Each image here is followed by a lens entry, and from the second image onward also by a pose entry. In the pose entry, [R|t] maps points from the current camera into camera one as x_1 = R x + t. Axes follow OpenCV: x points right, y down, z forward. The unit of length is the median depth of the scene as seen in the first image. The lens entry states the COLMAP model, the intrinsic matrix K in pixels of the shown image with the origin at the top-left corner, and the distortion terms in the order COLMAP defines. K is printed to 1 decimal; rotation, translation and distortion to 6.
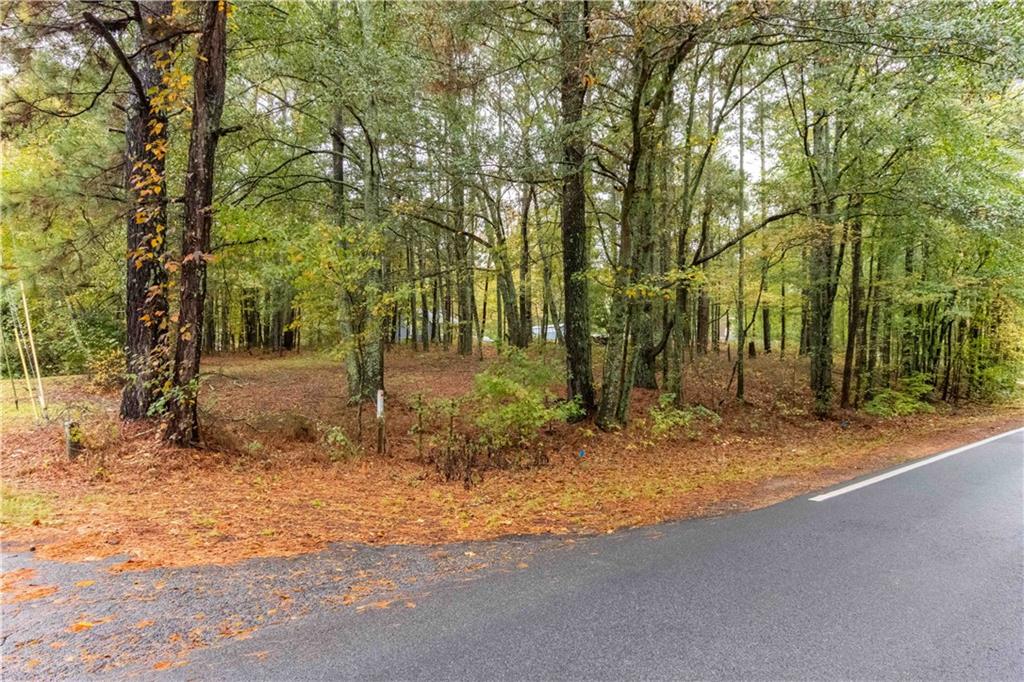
lens RADIAL K [[590.2, 0, 504.6], [0, 590.2, 335.8], [0, 0, 1]] dist [0.016630, -0.001494]
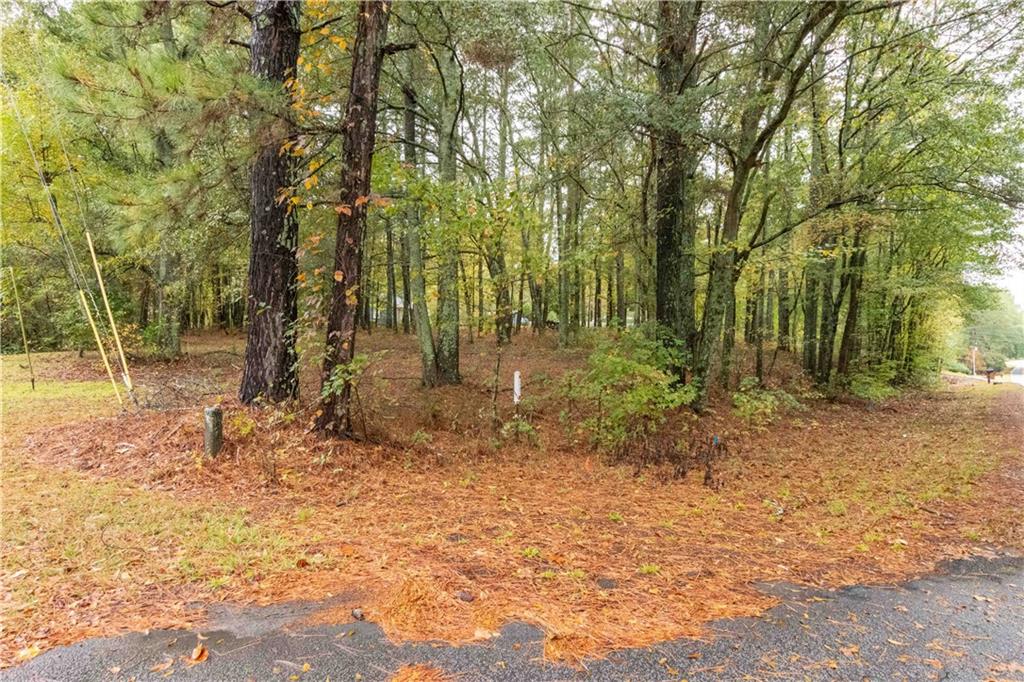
lens RADIAL K [[553.1, 0, 515.0], [0, 553.1, 335.2], [0, 0, 1]] dist [0.007151, 0.000169]
pose [[0.993643, 0.016099, 0.111419, -0.260285], [-0.018775, 0.999559, 0.023014, 0.016238], [-0.110999, -0.024960, 0.993507, 0.151136]]
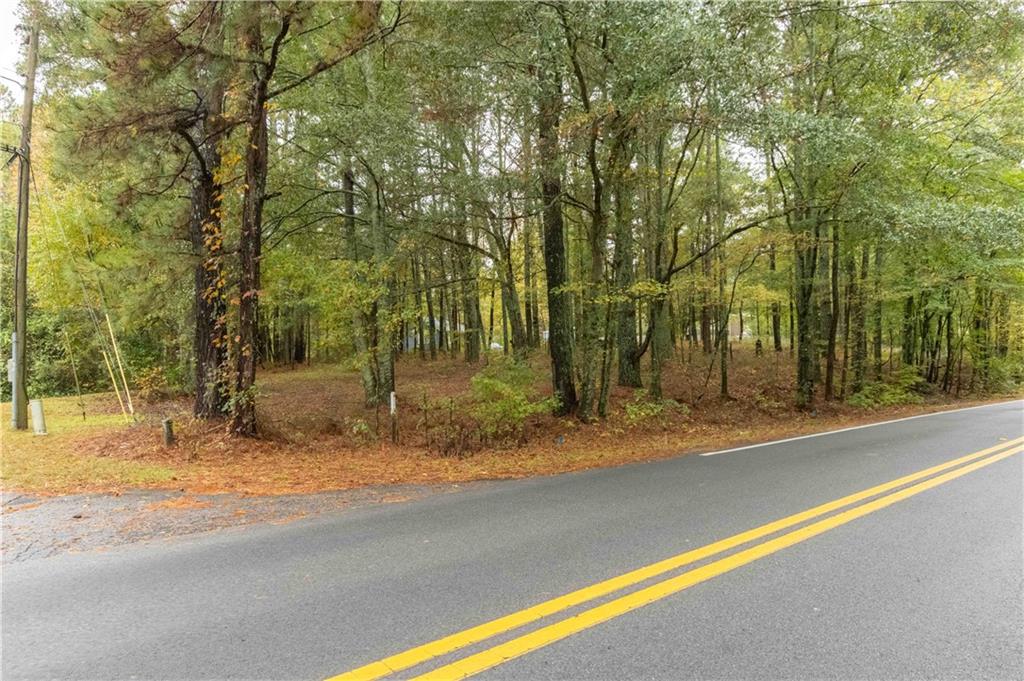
lens RADIAL K [[609.2, 0, 517.6], [0, 609.2, 346.3], [0, 0, 1]] dist [-0.006324, 0.000776]
pose [[0.999478, -0.032226, 0.002370, 0.043963], [0.032206, 0.999450, 0.007945, -0.004465], [-0.002625, -0.007865, 0.999966, -0.236756]]
